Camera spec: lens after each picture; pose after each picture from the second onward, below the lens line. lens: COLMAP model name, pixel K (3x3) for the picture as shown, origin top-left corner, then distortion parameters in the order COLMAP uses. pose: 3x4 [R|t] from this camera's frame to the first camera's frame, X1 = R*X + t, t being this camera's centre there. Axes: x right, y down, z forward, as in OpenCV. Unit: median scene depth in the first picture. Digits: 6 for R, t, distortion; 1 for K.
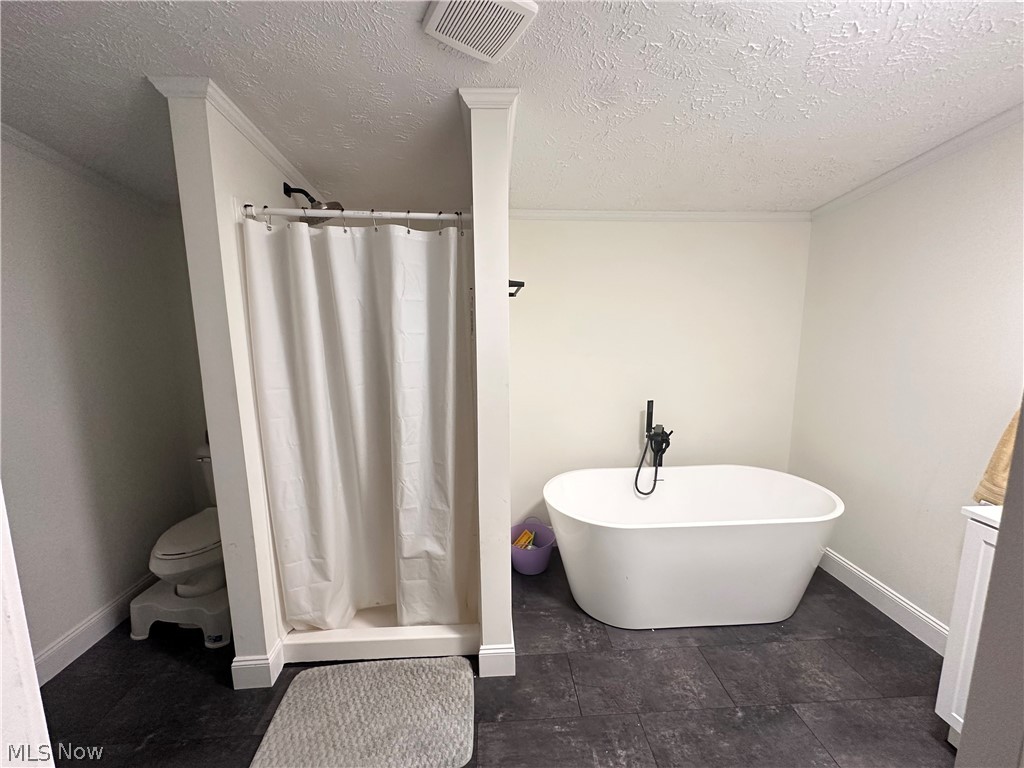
lens RADIAL K [[408.1, 0, 513.7], [0, 408.1, 384.1], [0, 0, 1]] dist [0.002427, -0.000158]
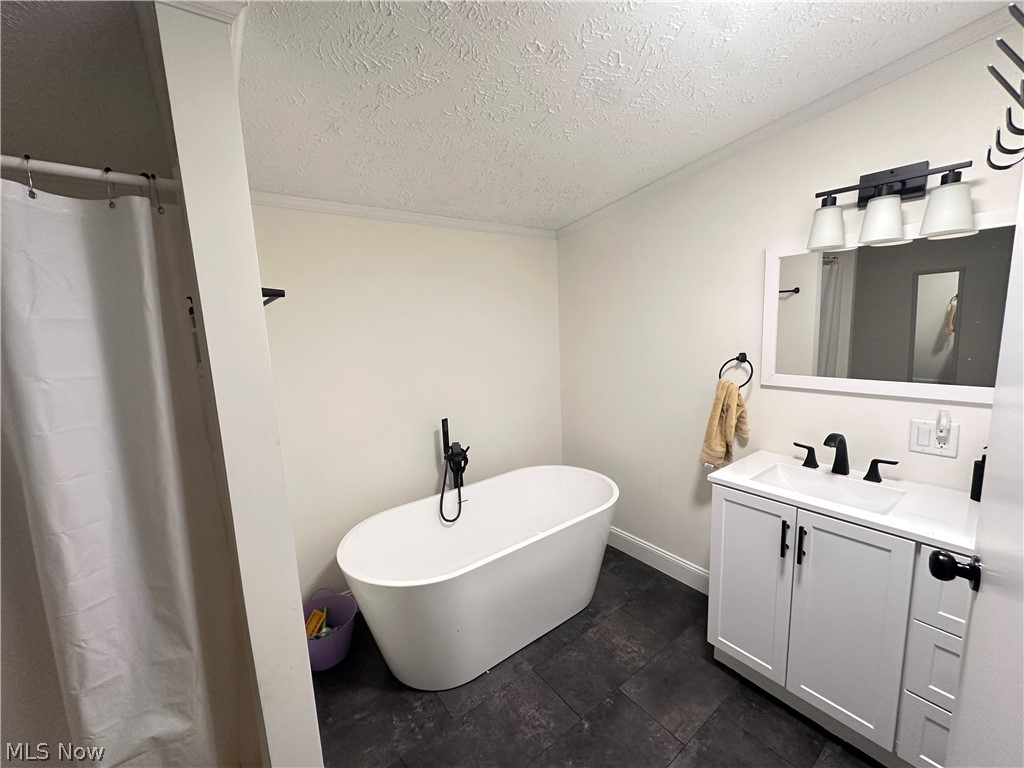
lens RADIAL K [[408.1, 0, 510.0], [0, 408.1, 384.6], [0, 0, 1]] dist [0.002427, -0.000158]
pose [[0.834858, -0.109654, 0.539432, -0.043769], [0.116539, 0.992954, 0.021481, -0.055241], [-0.537987, 0.044931, 0.841755, 0.192866]]
